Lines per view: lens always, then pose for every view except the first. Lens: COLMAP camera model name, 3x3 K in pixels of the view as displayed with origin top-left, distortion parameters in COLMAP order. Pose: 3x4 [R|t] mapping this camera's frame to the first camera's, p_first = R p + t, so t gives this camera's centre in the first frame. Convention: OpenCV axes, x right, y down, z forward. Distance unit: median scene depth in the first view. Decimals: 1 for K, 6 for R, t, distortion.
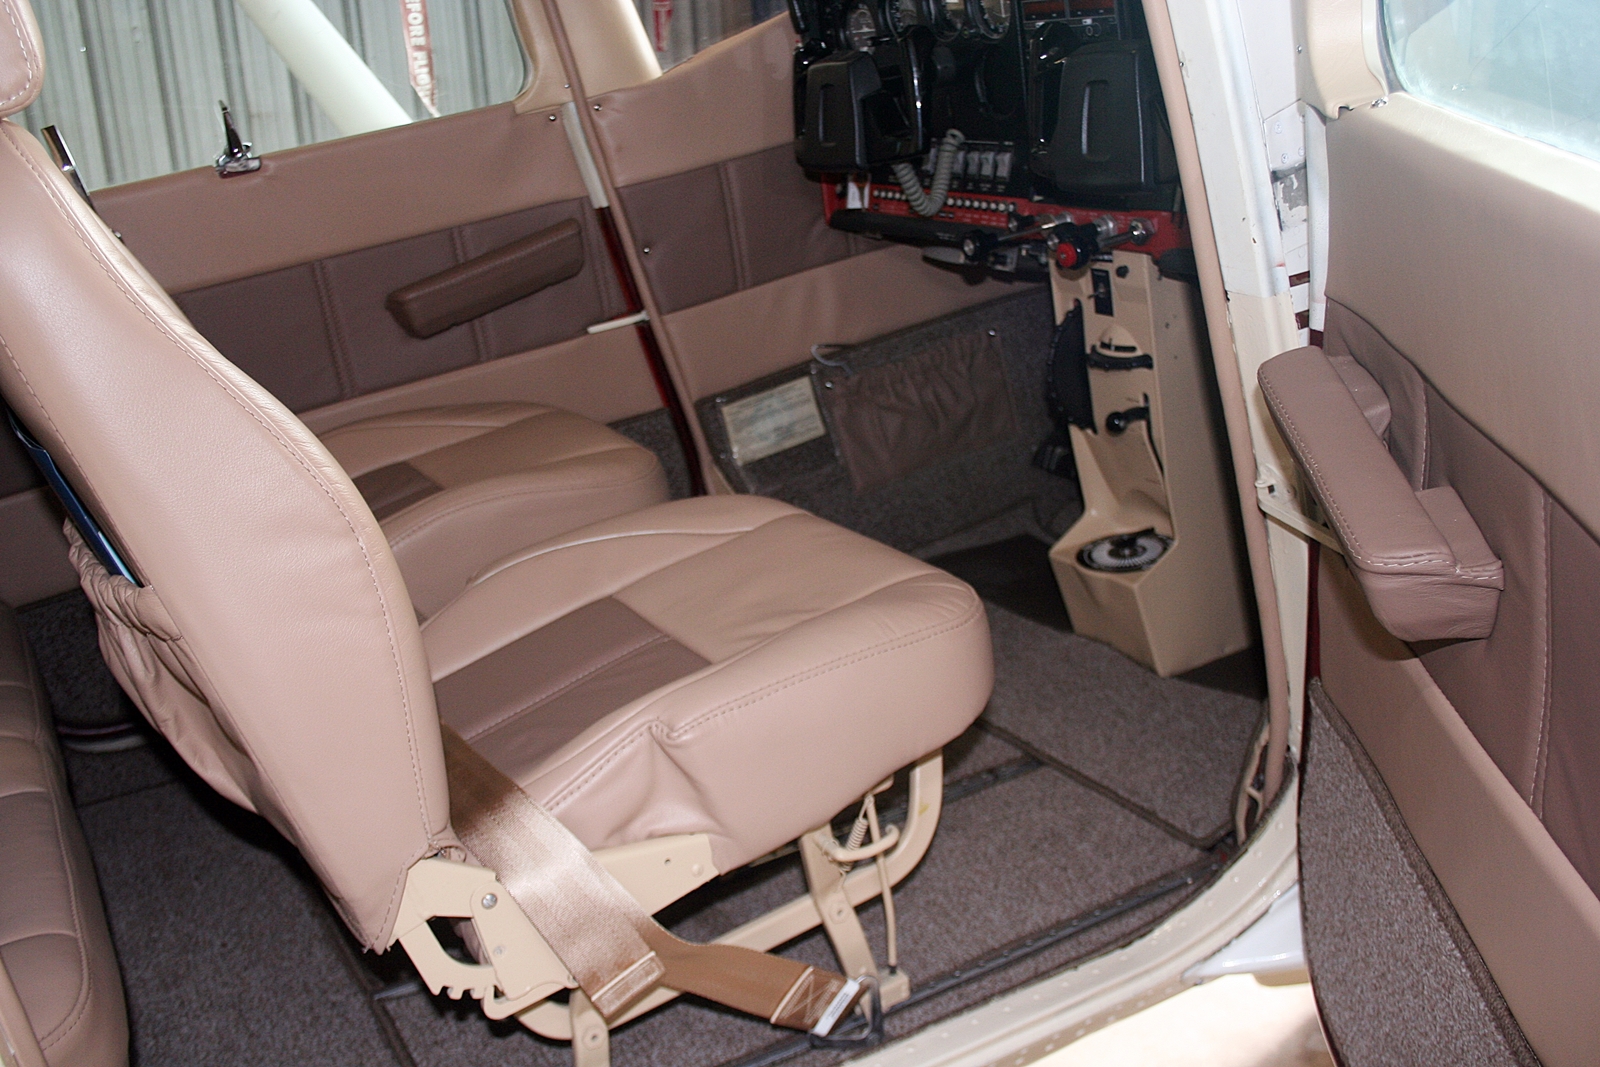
lens RADIAL K [[1600.4, 0, 800.0], [0, 1600.4, 533.5], [0, 0, 1]] dist [-0.125645, 0.129700]
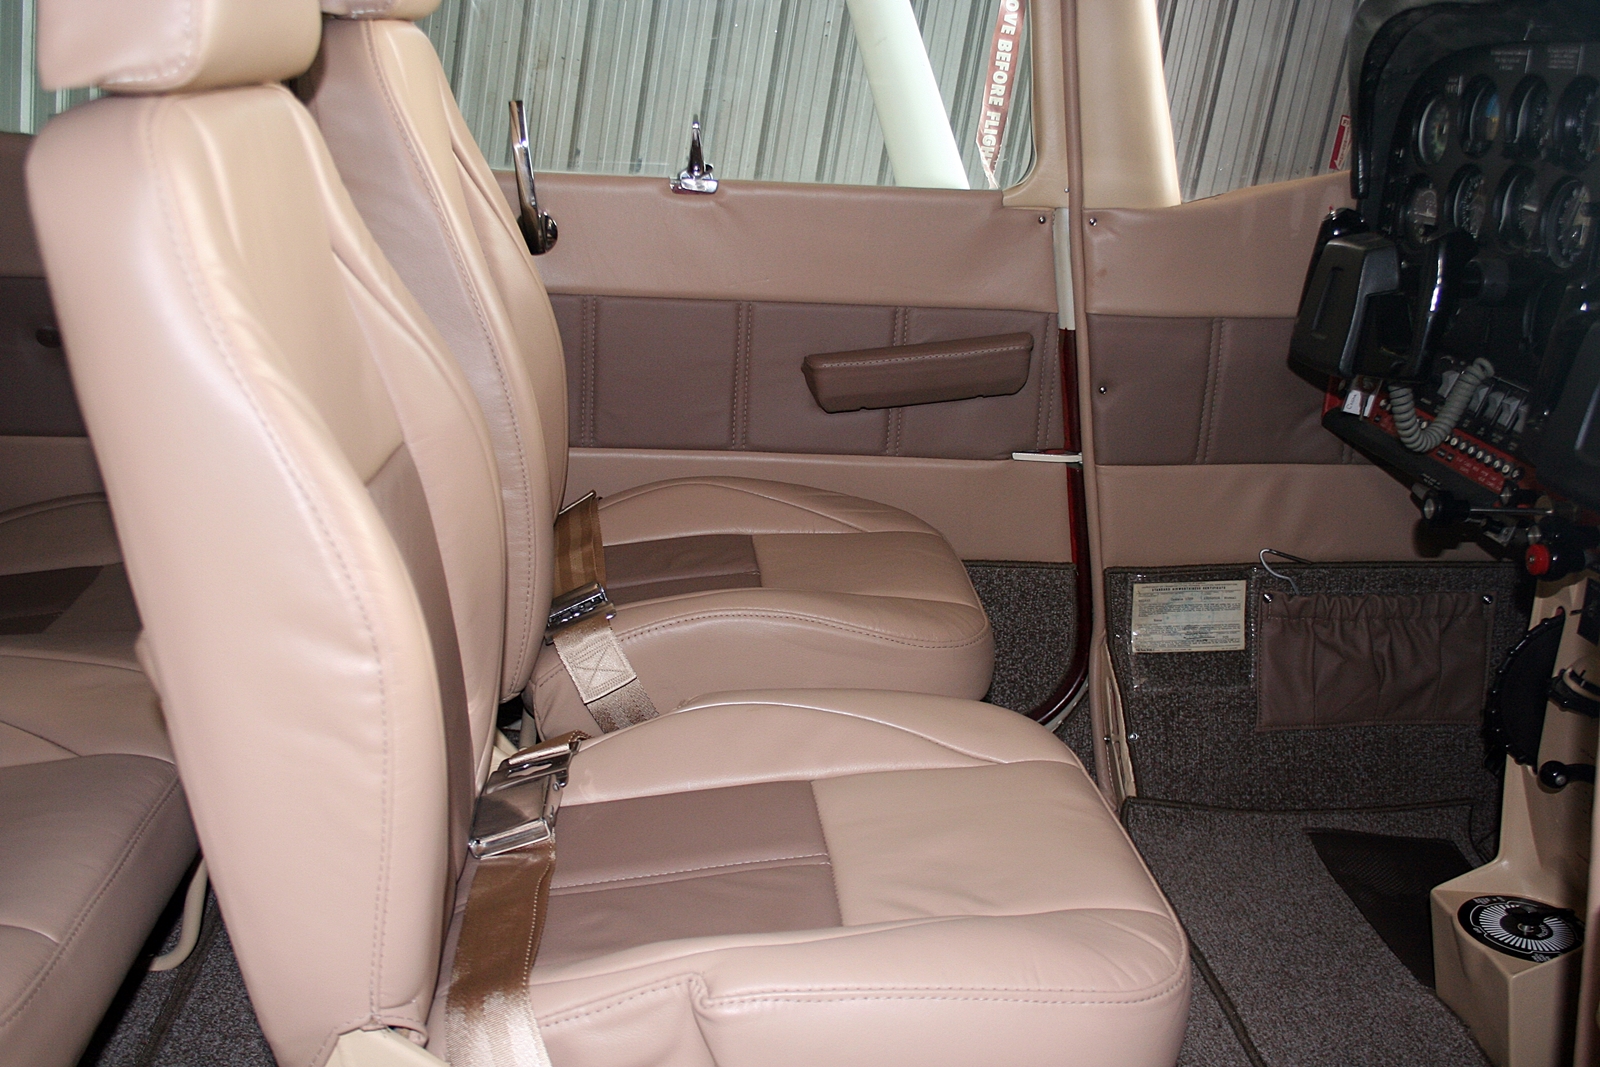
lens RADIAL K [[1600.4, 0, 800.0], [0, 1600.4, 533.5], [0, 0, 1]] dist [-0.125645, 0.129700]
pose [[0.884193, 0.312545, -0.347159, 0.089938], [-0.324810, 0.945476, 0.023934, -0.071683], [0.335711, 0.091599, 0.937501, 0.128276]]
